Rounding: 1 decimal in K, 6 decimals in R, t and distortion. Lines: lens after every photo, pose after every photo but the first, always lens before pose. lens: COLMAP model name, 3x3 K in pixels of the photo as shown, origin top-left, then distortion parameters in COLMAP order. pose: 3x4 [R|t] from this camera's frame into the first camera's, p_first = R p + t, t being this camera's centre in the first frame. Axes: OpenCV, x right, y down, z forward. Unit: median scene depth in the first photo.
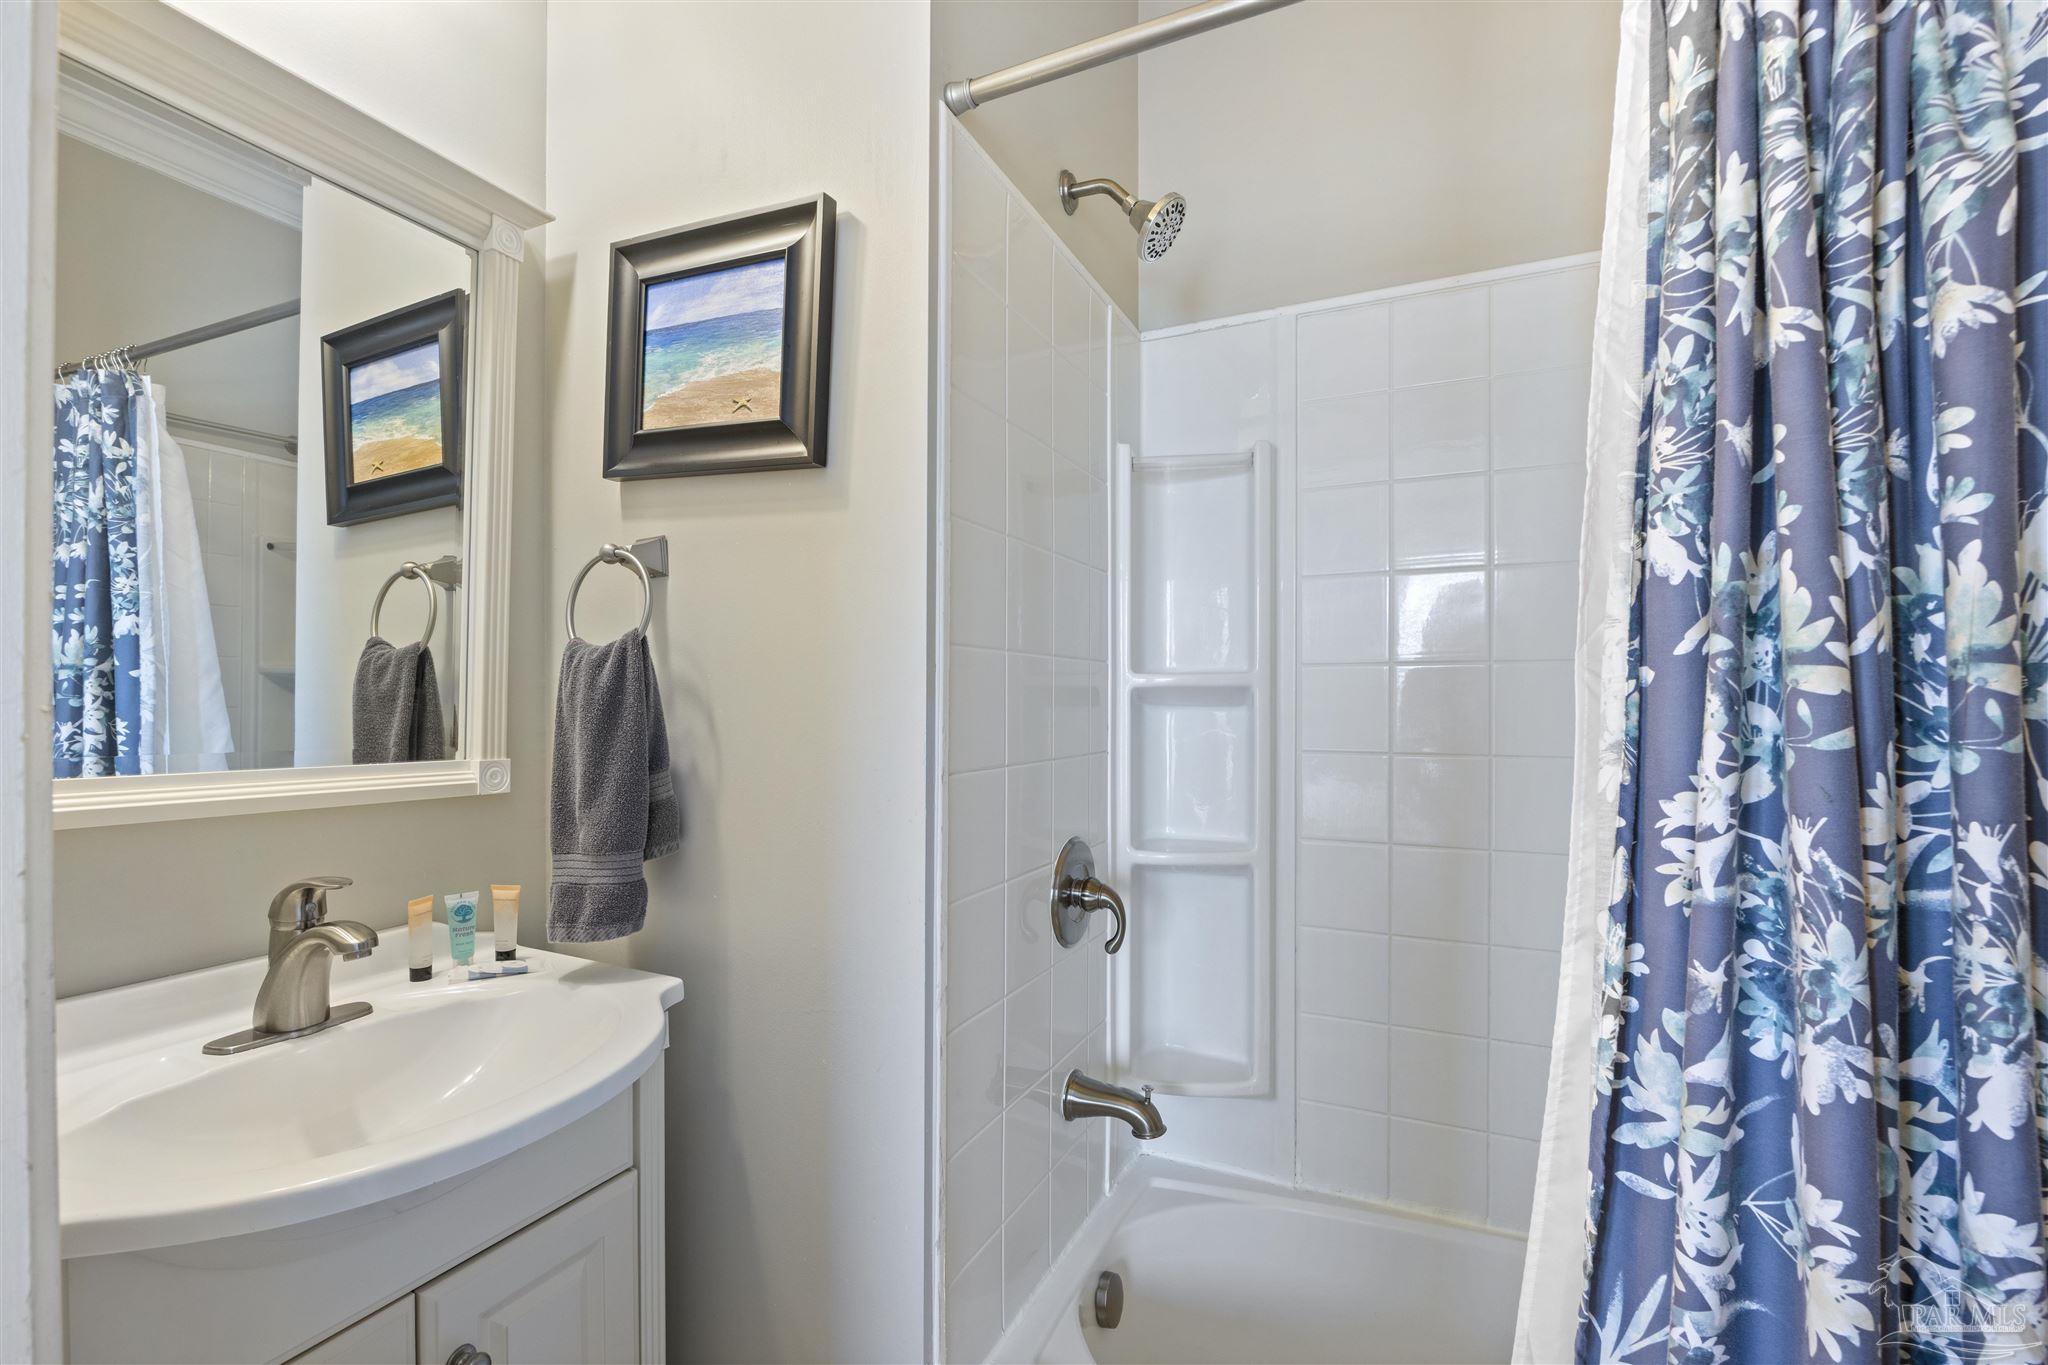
lens RADIAL K [[892.3, 0, 1021.1], [0, 892.3, 683.0], [0, 0, 1]] dist [-0.013336, 0.000294]
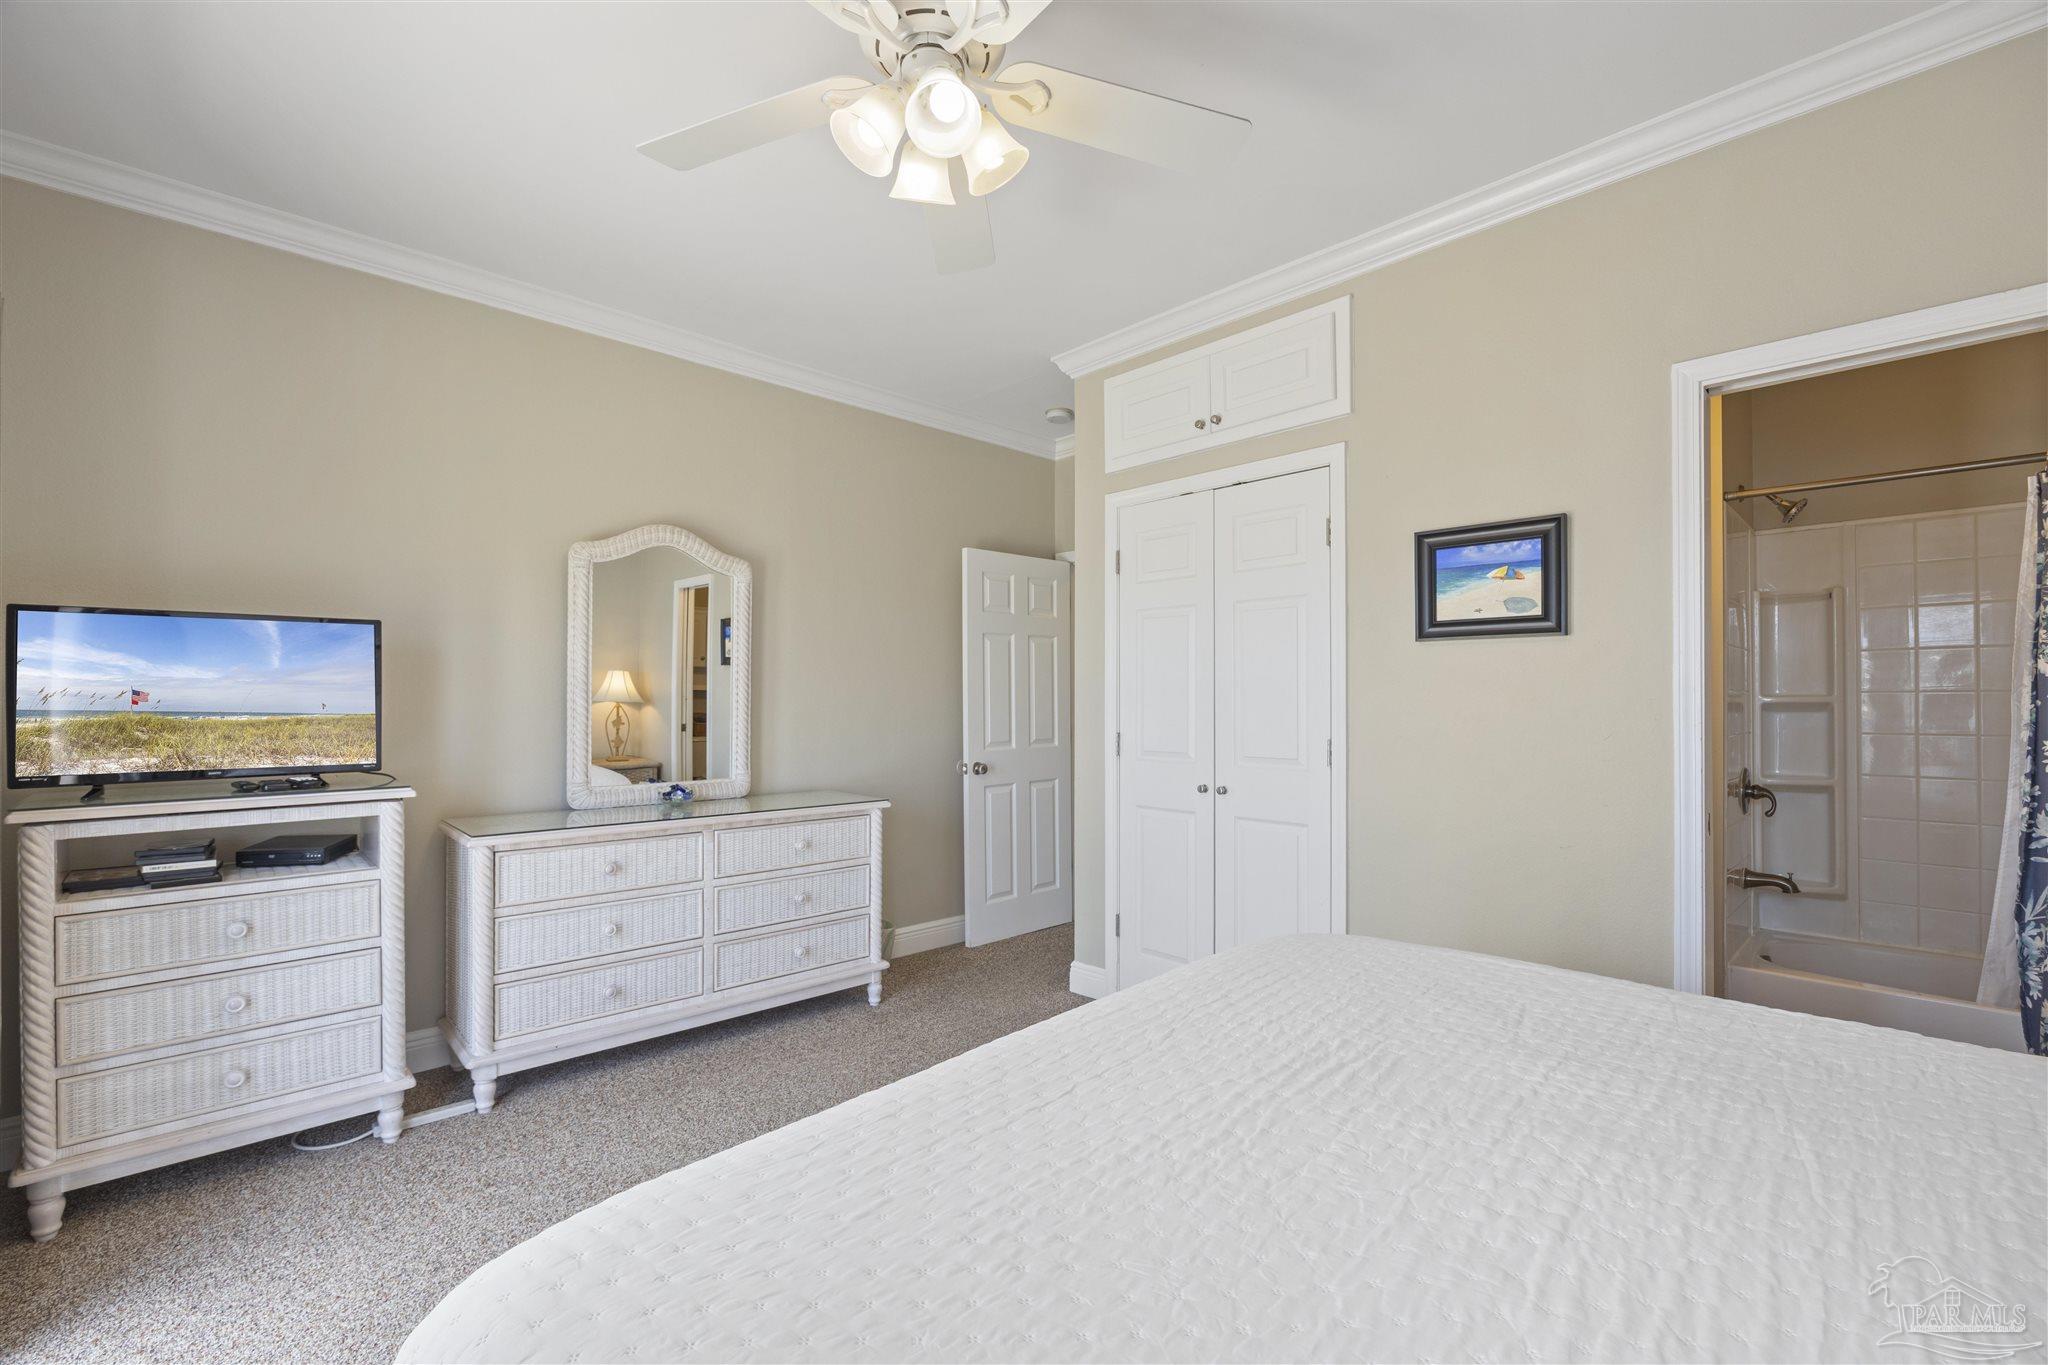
lens RADIAL K [[882.9, 0, 1030.9], [0, 882.9, 683.3], [0, 0, 1]] dist [-0.012688, 0.004224]
pose [[0.939750, -0.008265, -0.341762, -1.651199], [0.007312, 0.999965, -0.004079, -0.093217], [0.341784, 0.001335, 0.939778, -3.238507]]
